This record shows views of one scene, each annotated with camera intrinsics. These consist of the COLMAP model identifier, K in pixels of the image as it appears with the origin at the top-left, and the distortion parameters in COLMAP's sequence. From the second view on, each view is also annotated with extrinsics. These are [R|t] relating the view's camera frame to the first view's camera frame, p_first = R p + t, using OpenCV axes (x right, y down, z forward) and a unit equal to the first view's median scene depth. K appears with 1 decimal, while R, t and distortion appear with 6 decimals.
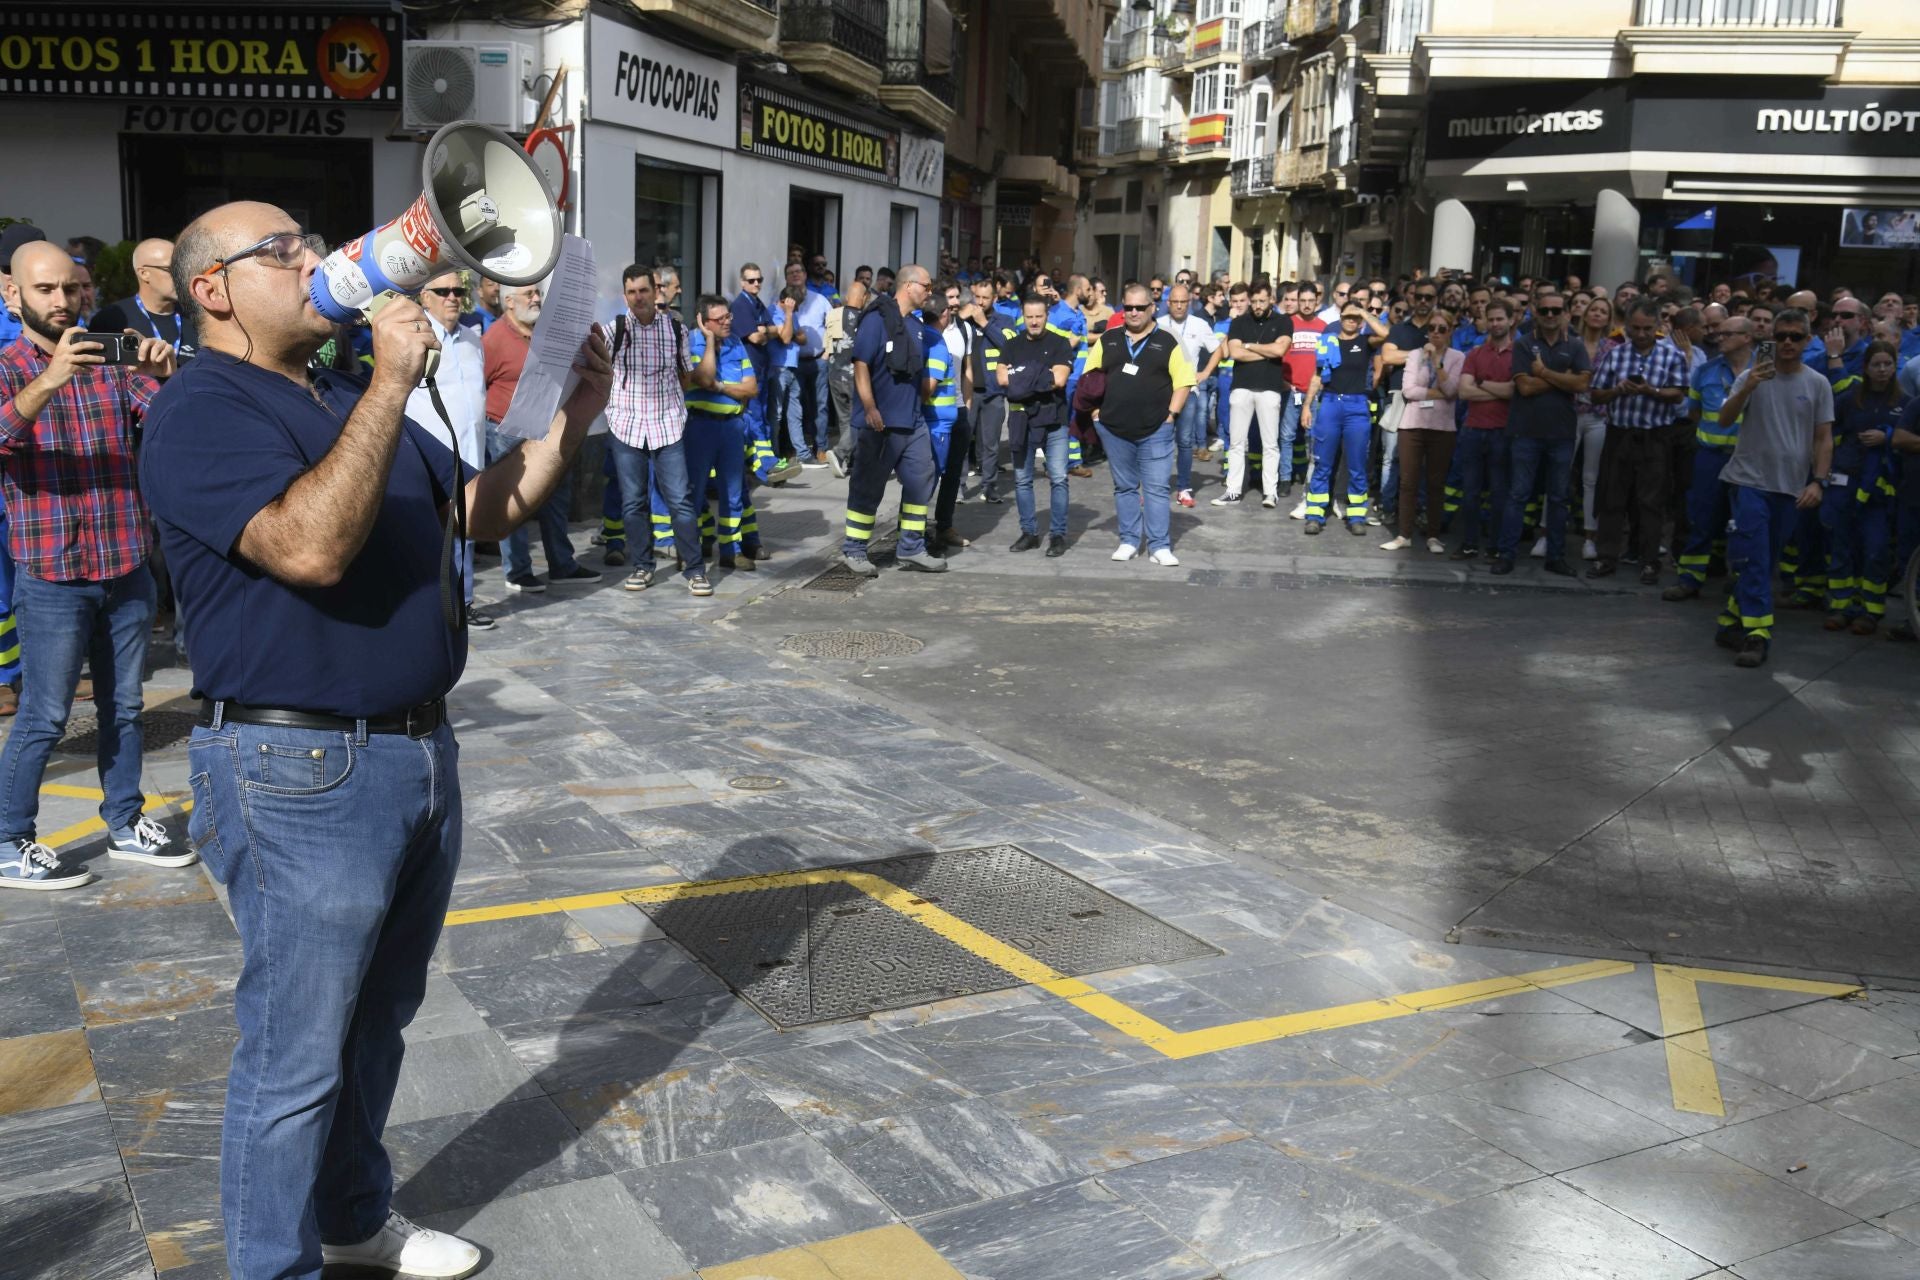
lens RADIAL K [[1936.6, 0, 962.4], [0, 1936.6, 640.1], [0, 0, 1]] dist [-0.023752, -0.004106]
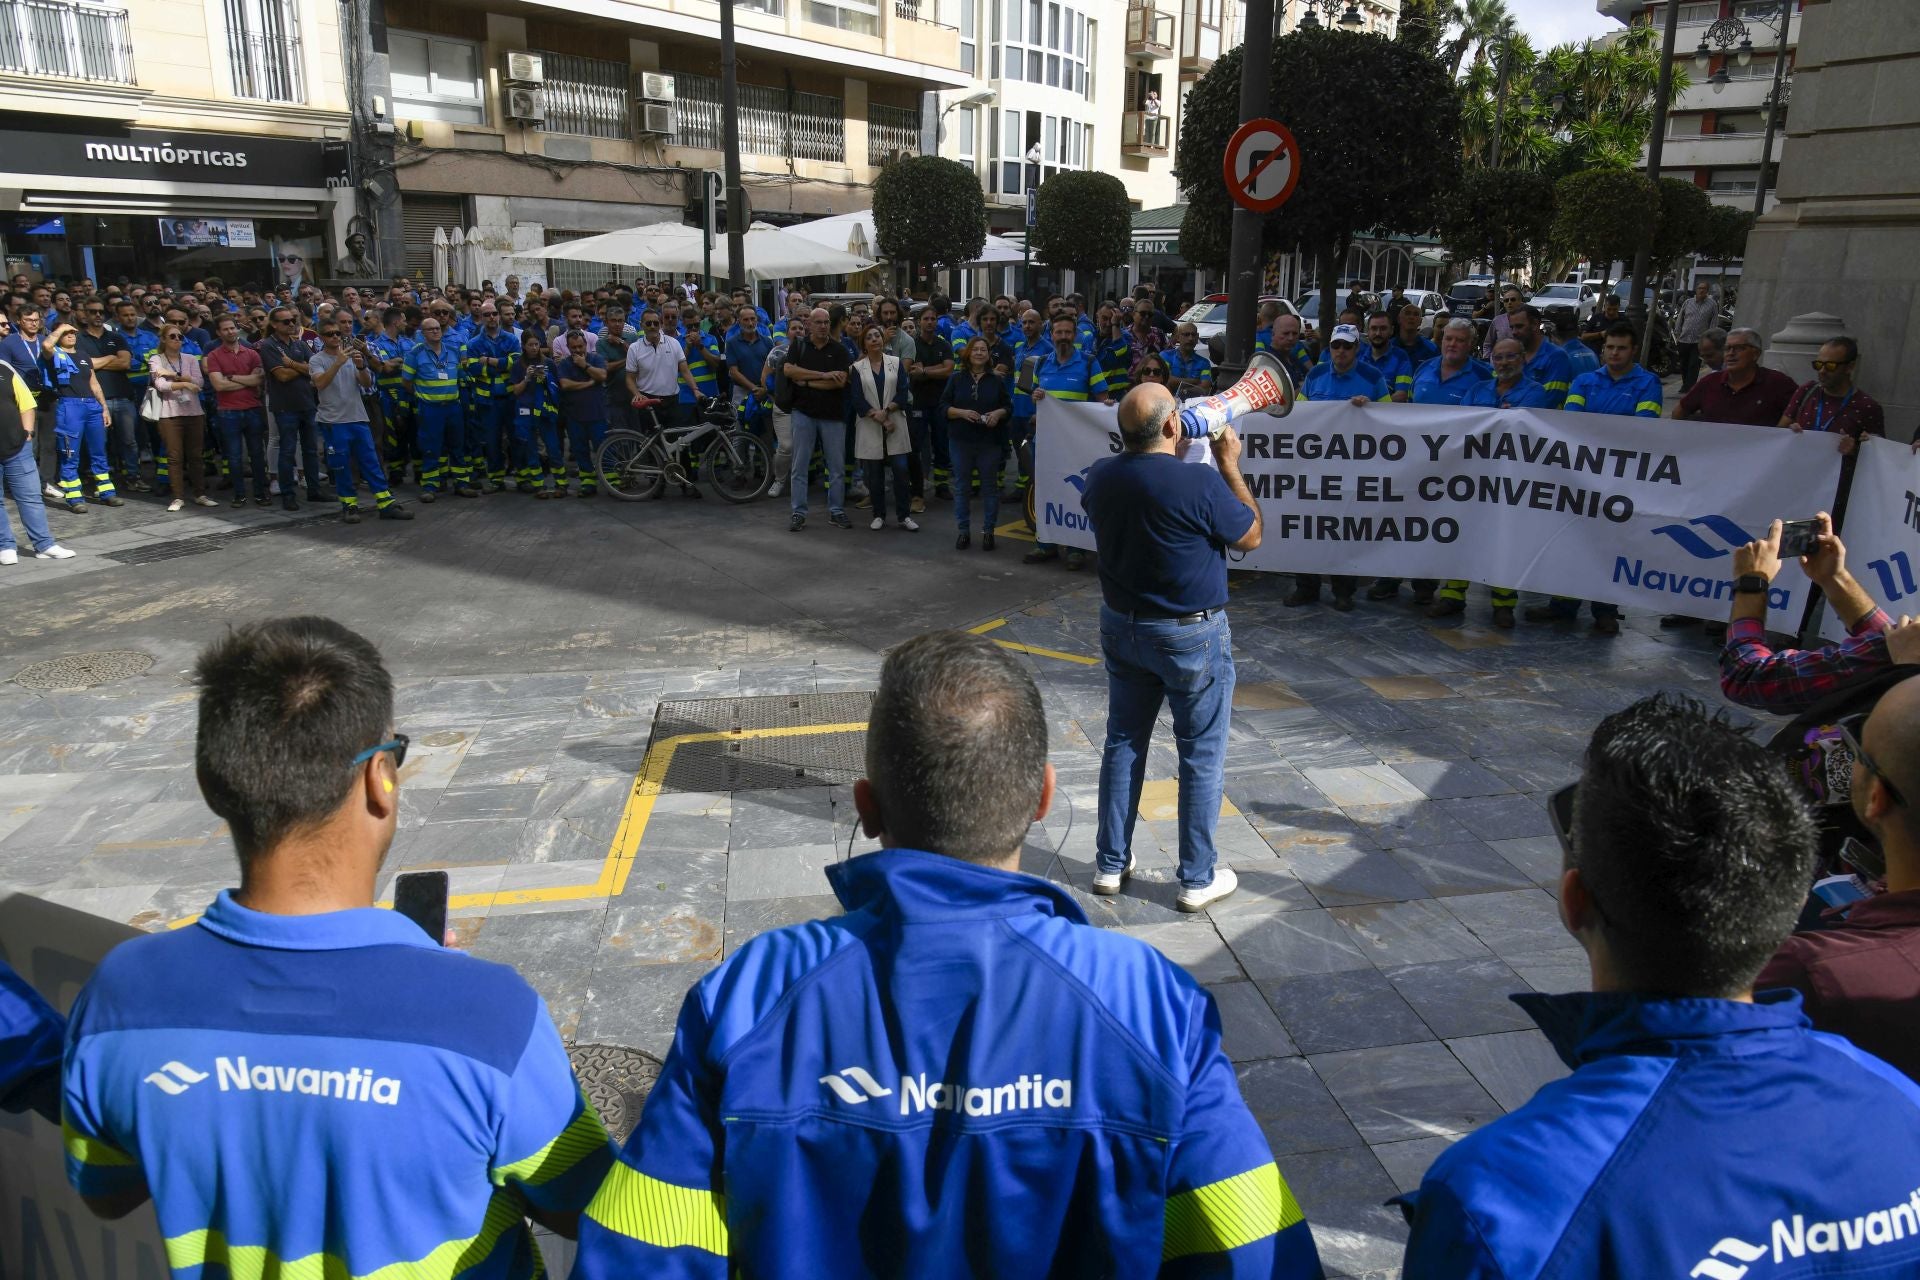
lens RADIAL K [[1338.4, 0, 960.0], [0, 1338.4, 640.0], [0, 0, 1]] dist [0.003242, -0.000377]
pose [[0.351479, -0.283728, 0.892166, -0.303737], [0.177660, 0.955868, 0.233996, -0.056665], [-0.919184, 0.076257, 0.386374, 0.110952]]
